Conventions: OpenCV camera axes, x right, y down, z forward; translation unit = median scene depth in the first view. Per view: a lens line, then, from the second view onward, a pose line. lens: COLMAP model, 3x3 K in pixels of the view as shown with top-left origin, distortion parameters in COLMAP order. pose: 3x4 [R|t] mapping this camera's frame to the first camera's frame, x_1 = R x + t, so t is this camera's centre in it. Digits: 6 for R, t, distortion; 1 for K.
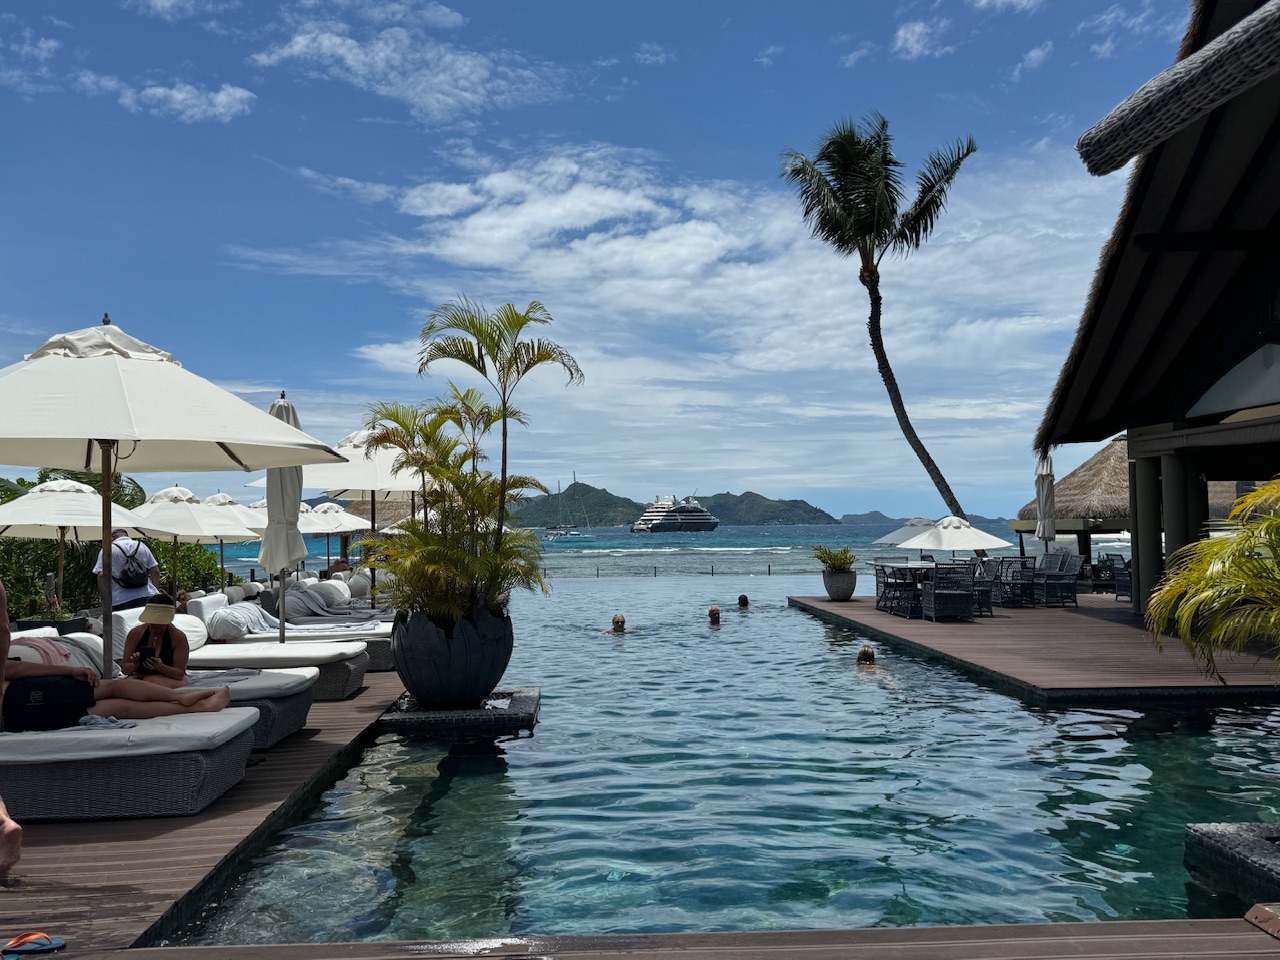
lens RADIAL K [[1060.9, 0, 640.0], [0, 1060.9, 480.0], [0, 0, 1]] dist [0.123975, -0.175968]
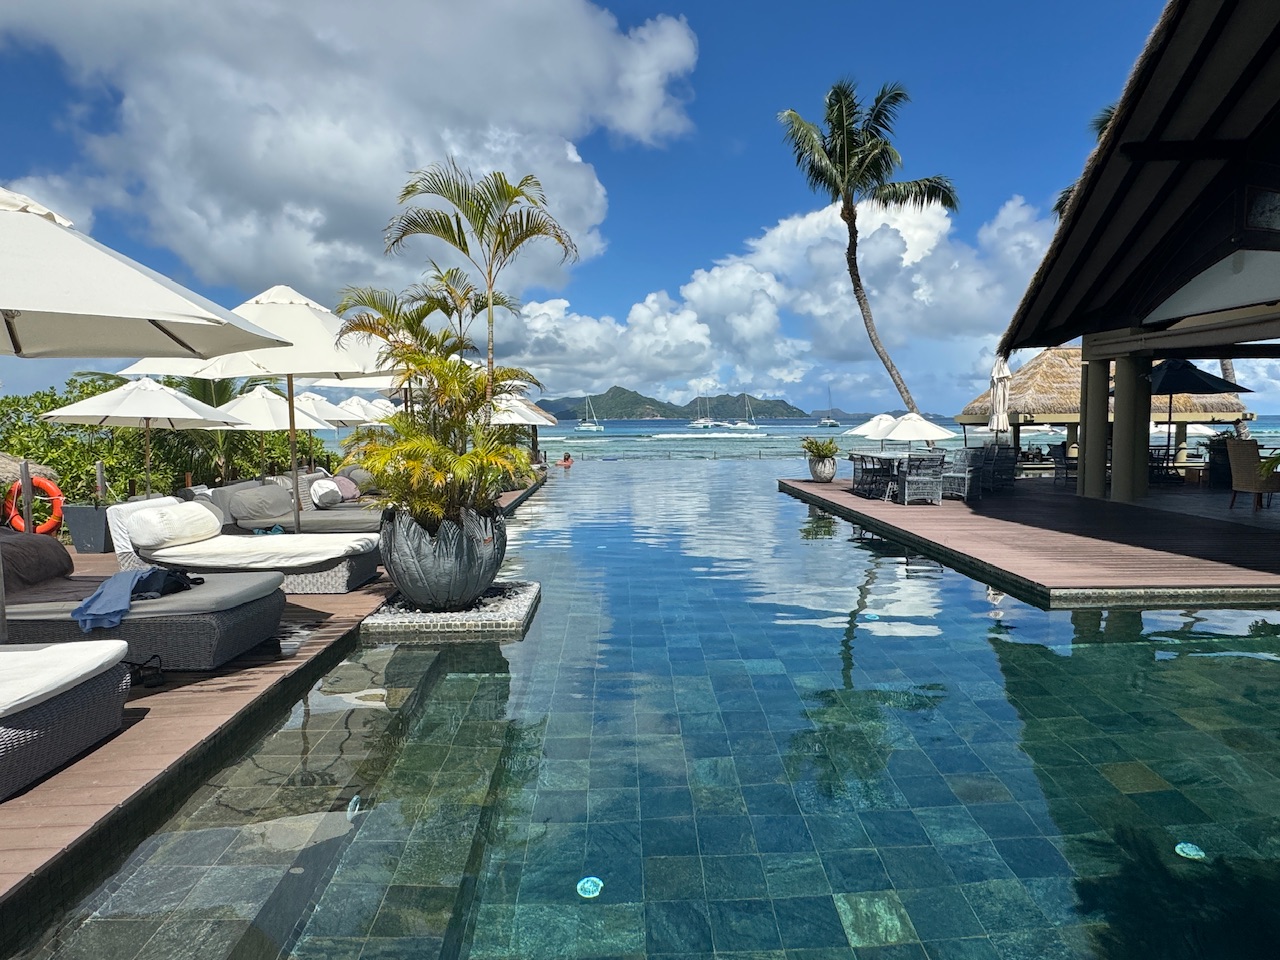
lens RADIAL K [[772.3, 0, 640.0], [0, 772.3, 480.0], [0, 0, 1]] dist [0.005289, 0.000787]
pose [[0.999536, 0.006758, -0.029710, 0.011704], [-0.003056, 0.992412, 0.122919, 0.006028], [0.030316, -0.122771, 0.991972, 0.174085]]
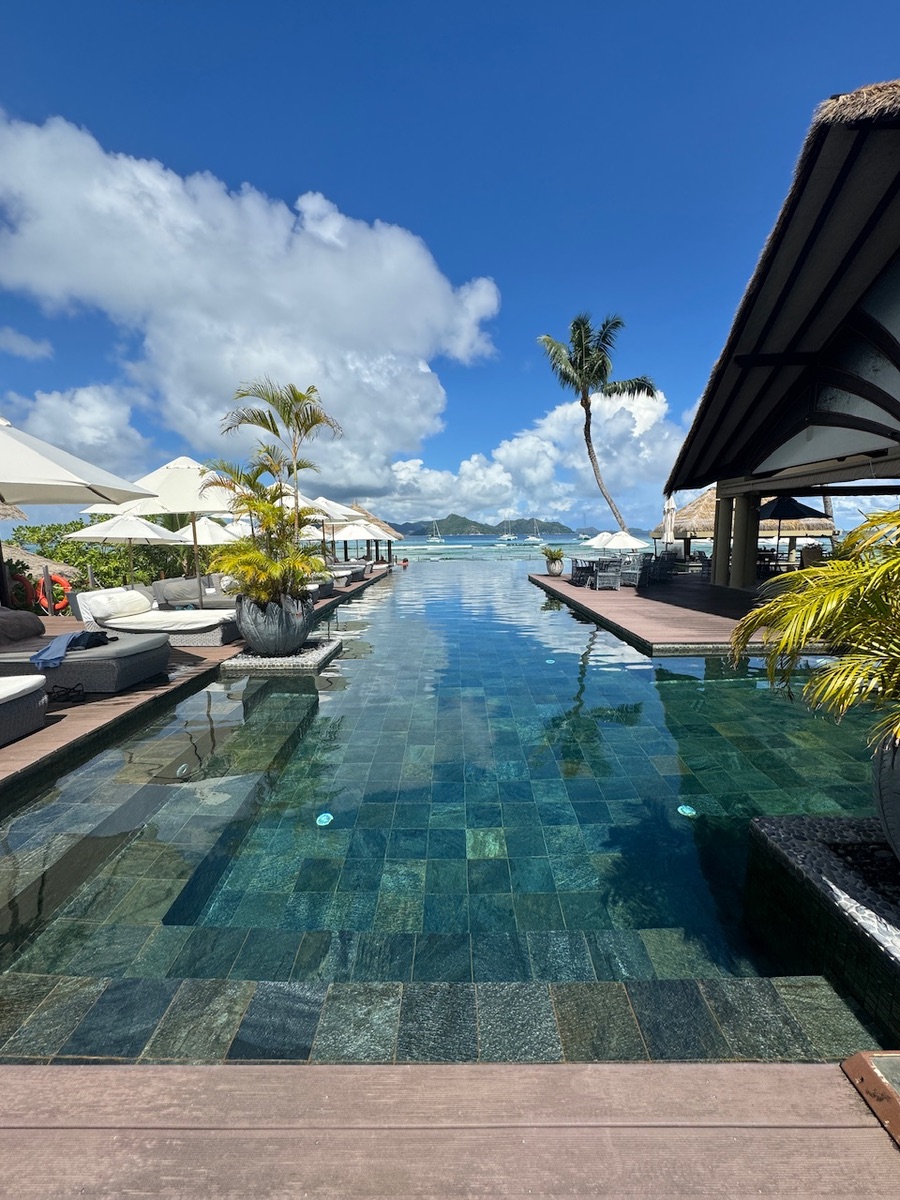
lens RADIAL K [[477.1, 0, 450.0], [0, 477.1, 605.4], [0, 0, 1]] dist [-0.002210, -0.000040]
pose [[0.997644, 0.009518, -0.067940, 0.074344], [0.003608, 0.981678, 0.190516, 0.002256], [0.068509, -0.190312, 0.979330, 0.177935]]
